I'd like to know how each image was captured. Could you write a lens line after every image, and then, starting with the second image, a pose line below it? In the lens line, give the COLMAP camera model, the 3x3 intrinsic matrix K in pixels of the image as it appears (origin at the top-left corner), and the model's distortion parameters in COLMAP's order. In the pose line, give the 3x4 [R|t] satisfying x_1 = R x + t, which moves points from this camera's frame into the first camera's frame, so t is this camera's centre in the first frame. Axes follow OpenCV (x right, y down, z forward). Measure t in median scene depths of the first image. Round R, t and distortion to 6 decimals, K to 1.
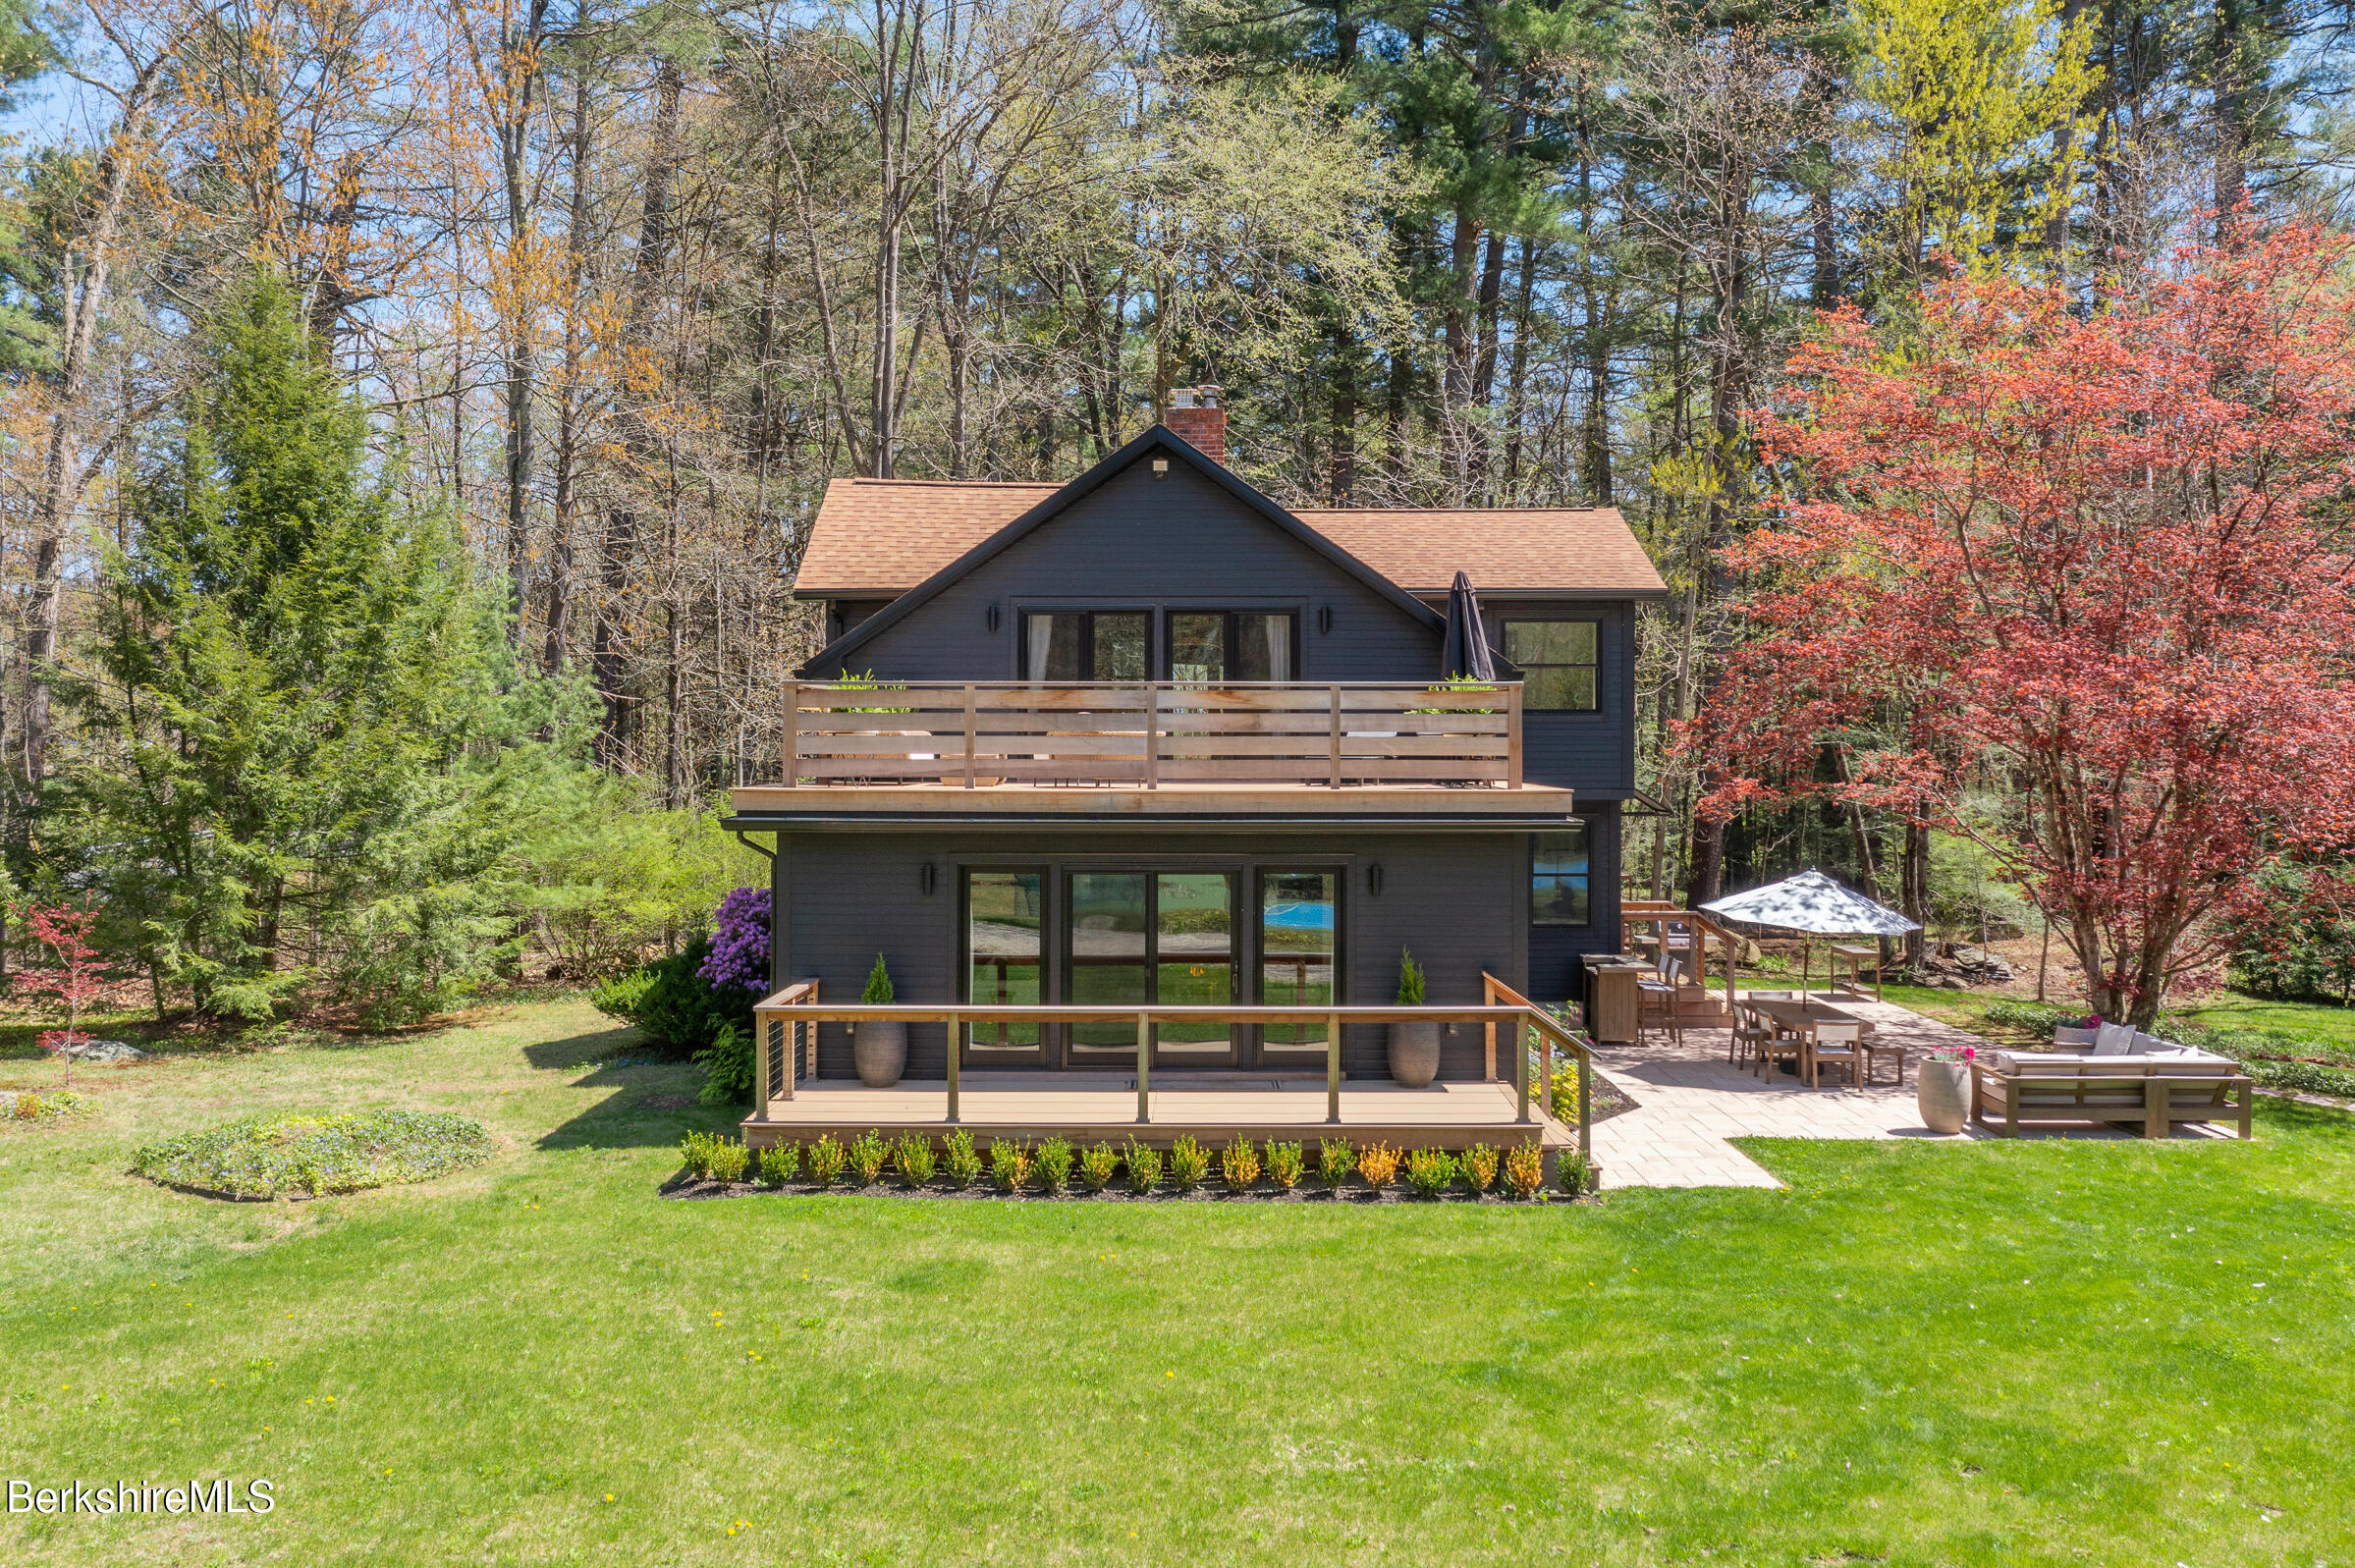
lens RADIAL K [[2060.7, 0, 1176.3], [0, 2060.7, 771.1], [0, 0, 1]] dist [-0.030600, -0.007846]
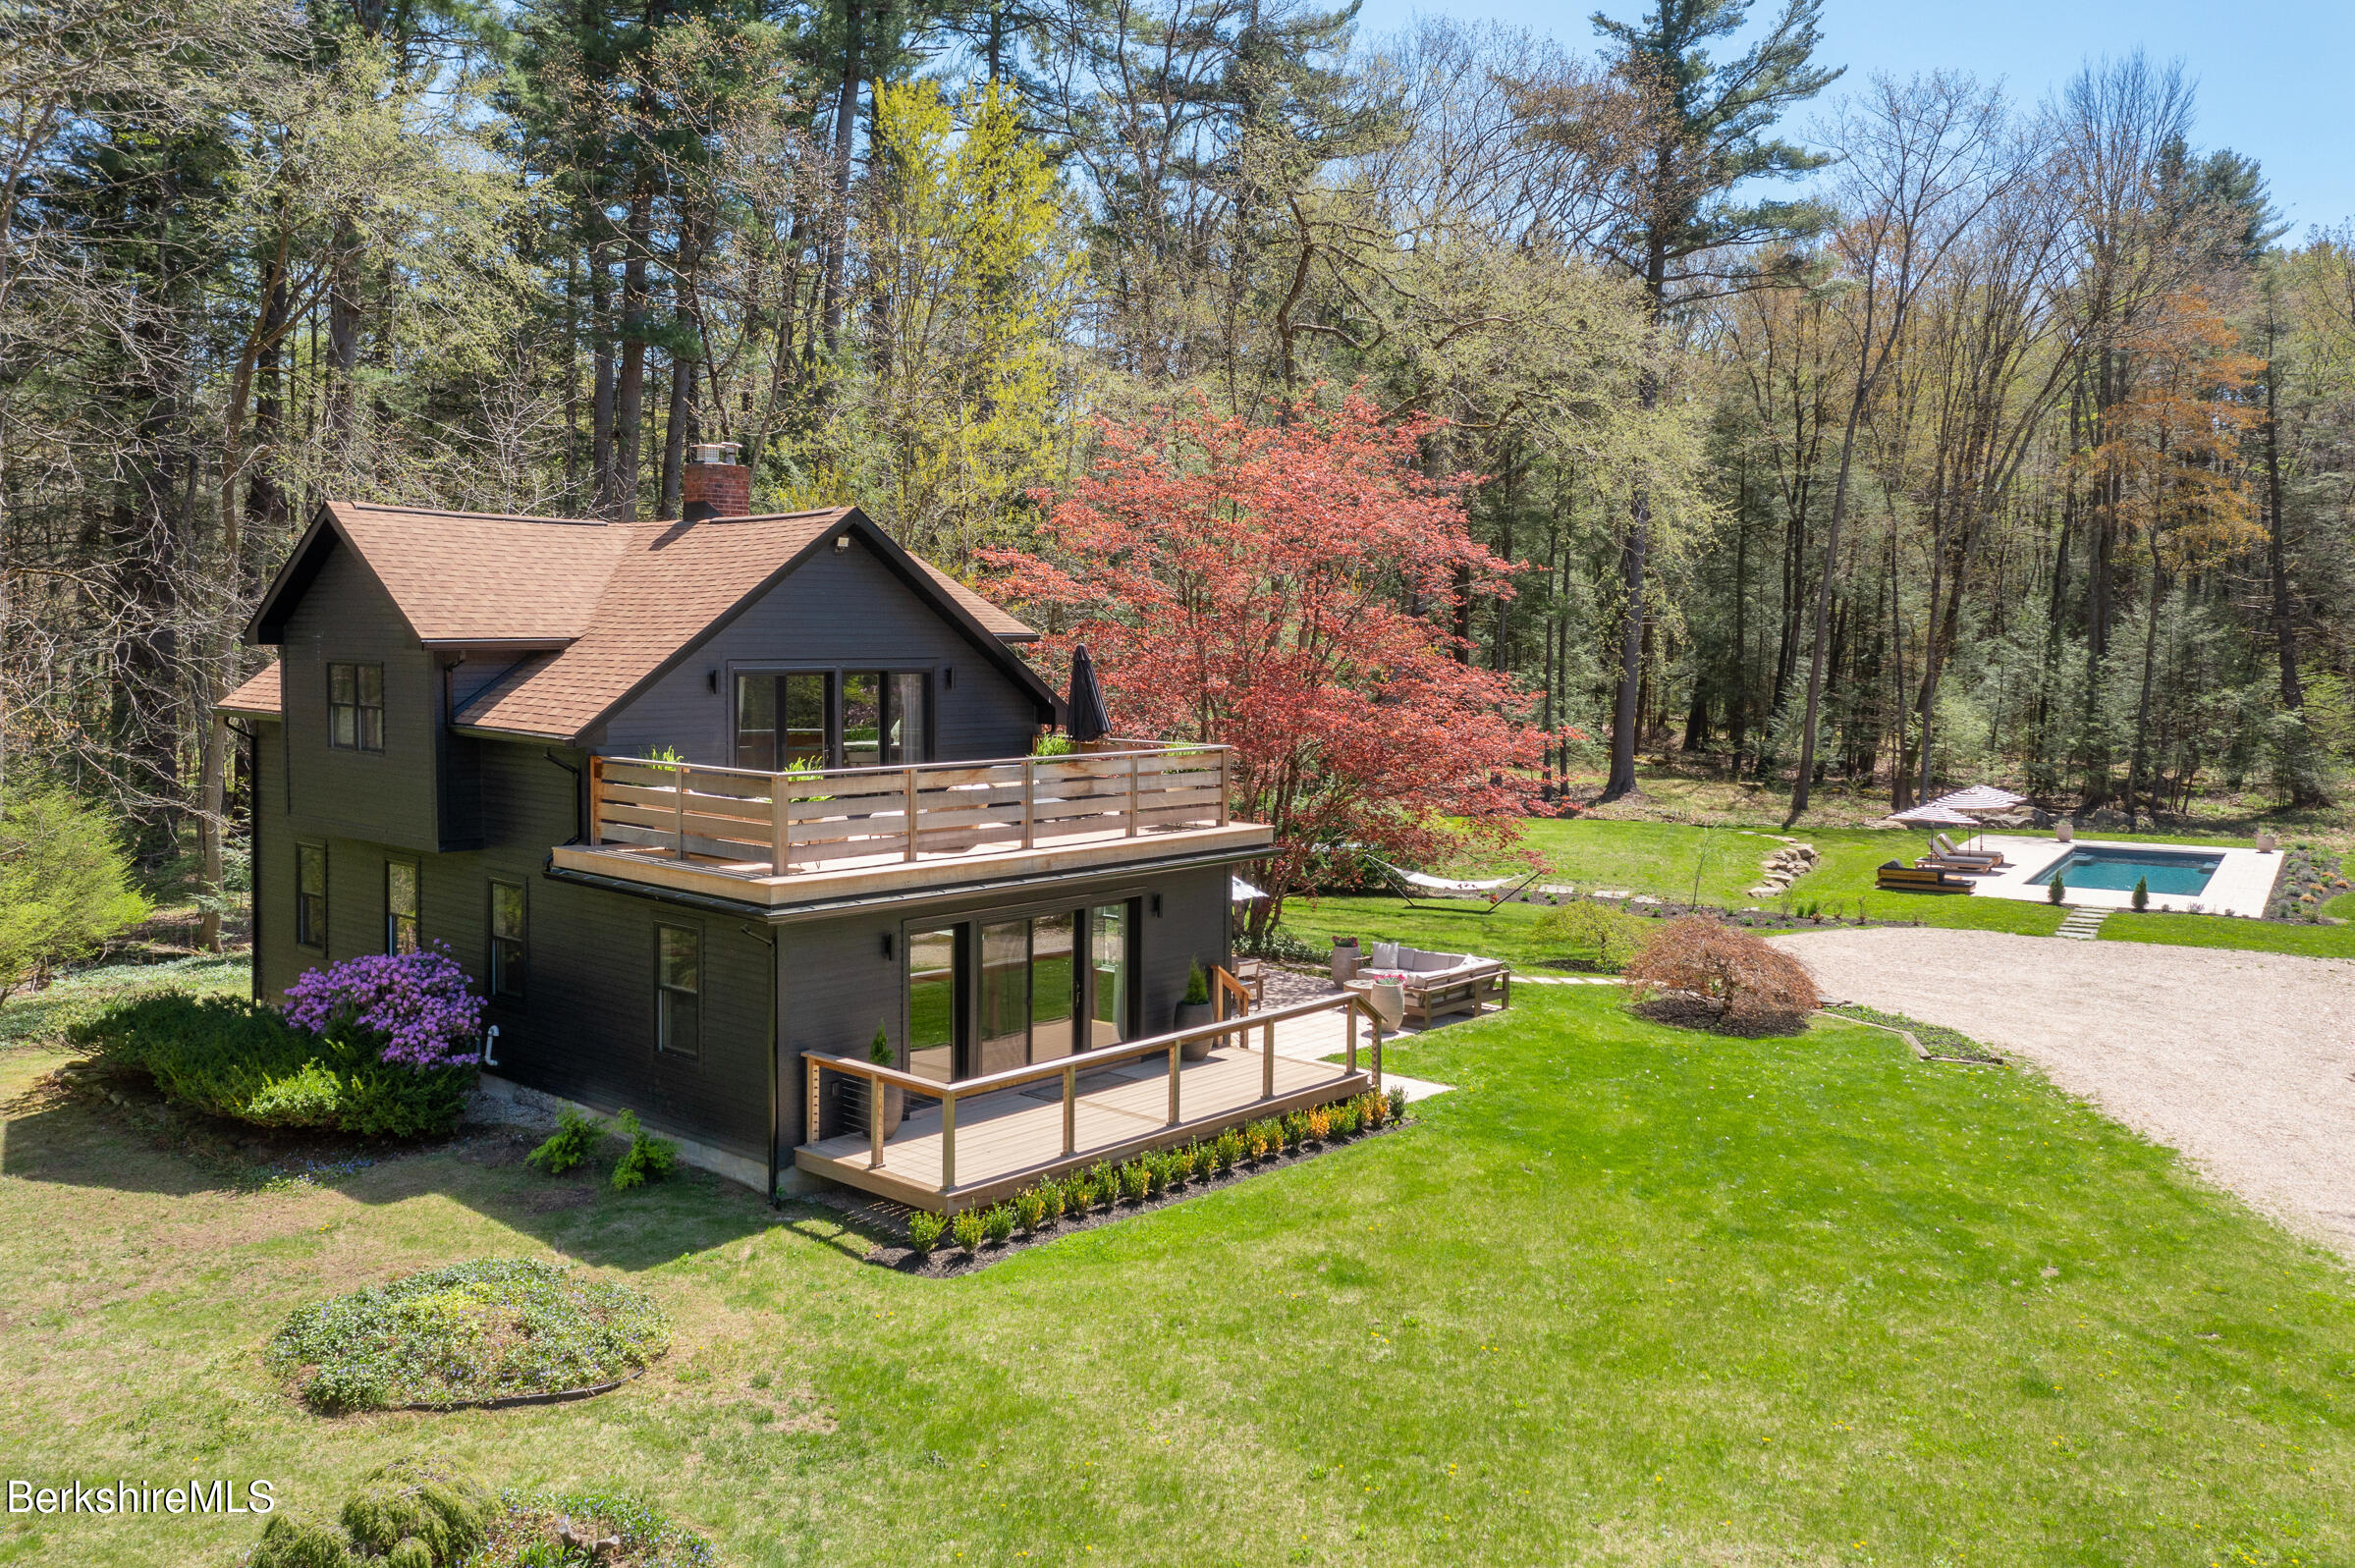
lens RADIAL K [[1878.9, 0, 1180.1], [0, 1878.9, 789.0], [0, 0, 1]] dist [-0.034870, 0.002726]
pose [[0.663585, -0.055371, 0.746049, -0.788341], [-0.000345, 0.997234, 0.074320, -0.110024], [-0.748101, -0.049575, 0.661730, 0.228519]]
